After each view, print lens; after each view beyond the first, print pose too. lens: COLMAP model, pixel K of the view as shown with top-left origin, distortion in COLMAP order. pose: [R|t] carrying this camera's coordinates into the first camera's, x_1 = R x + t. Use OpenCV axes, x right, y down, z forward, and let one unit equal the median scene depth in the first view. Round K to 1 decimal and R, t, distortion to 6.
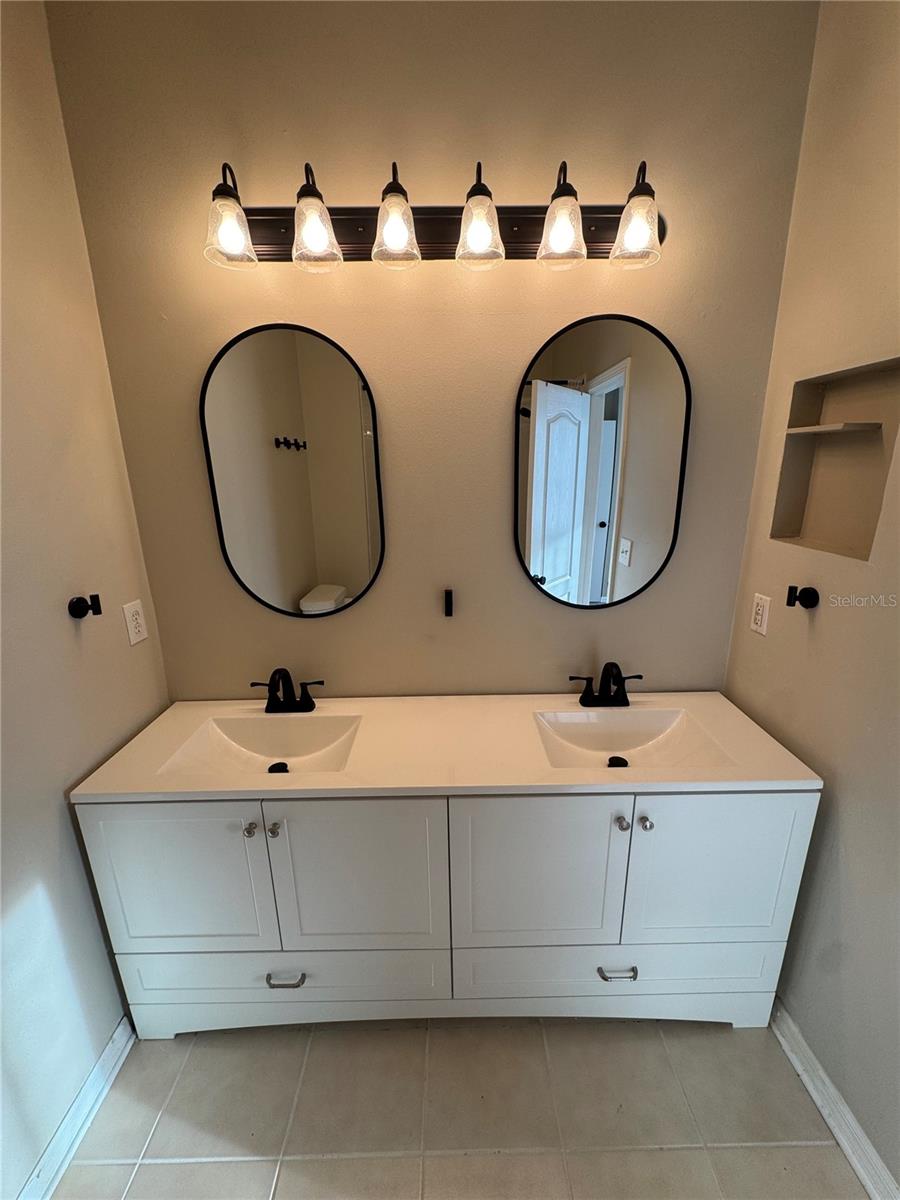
lens RADIAL K [[495.1, 0, 450.0], [0, 495.1, 600.0], [0, 0, 1]] dist [0.001055, 0.000096]
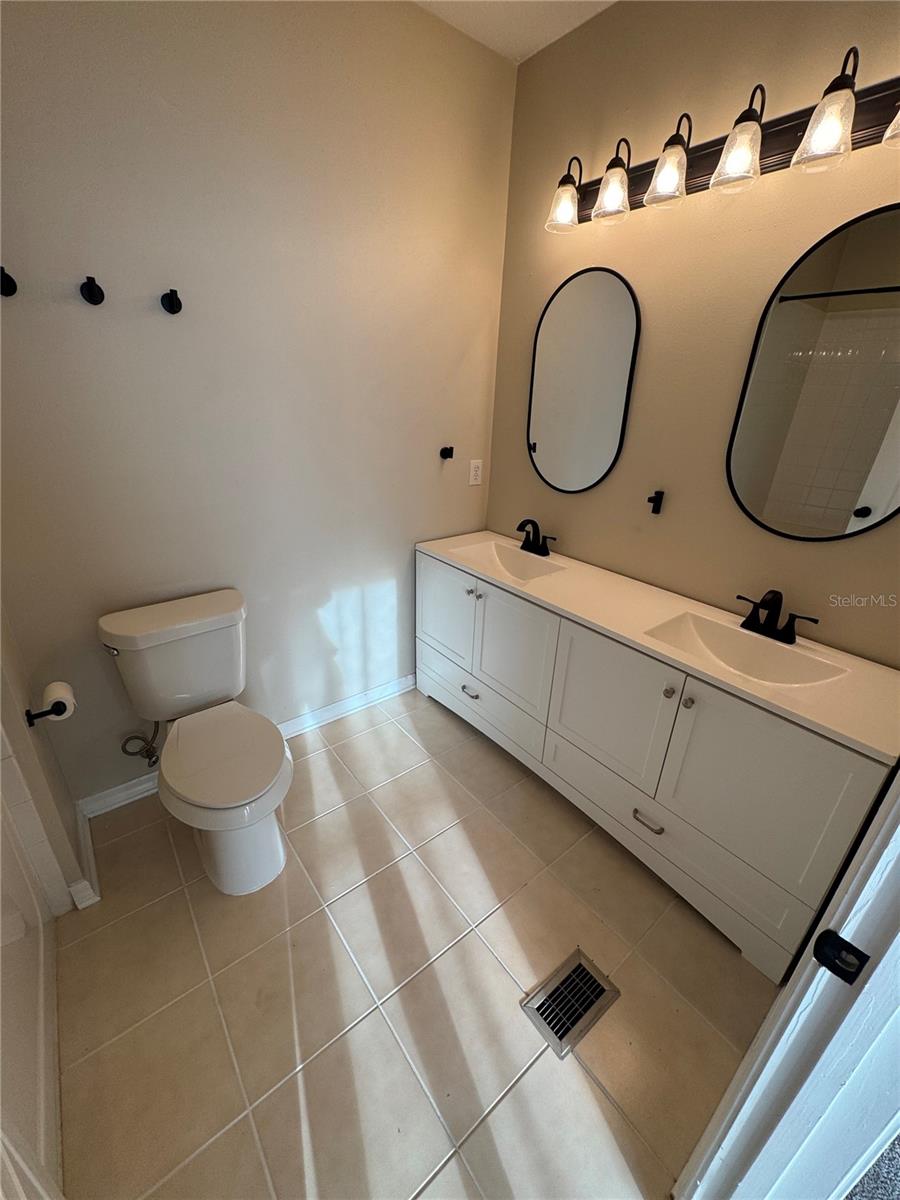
lens RADIAL K [[466.5, 0, 450.0], [0, 466.5, 600.0], [0, 0, 1]] dist [-0.000097, -0.000095]
pose [[0.615223, 0.354729, -0.704037, 0.653141], [-0.257823, 0.934473, 0.245536, 0.091148], [0.745002, 0.030458, 0.666366, -0.135635]]
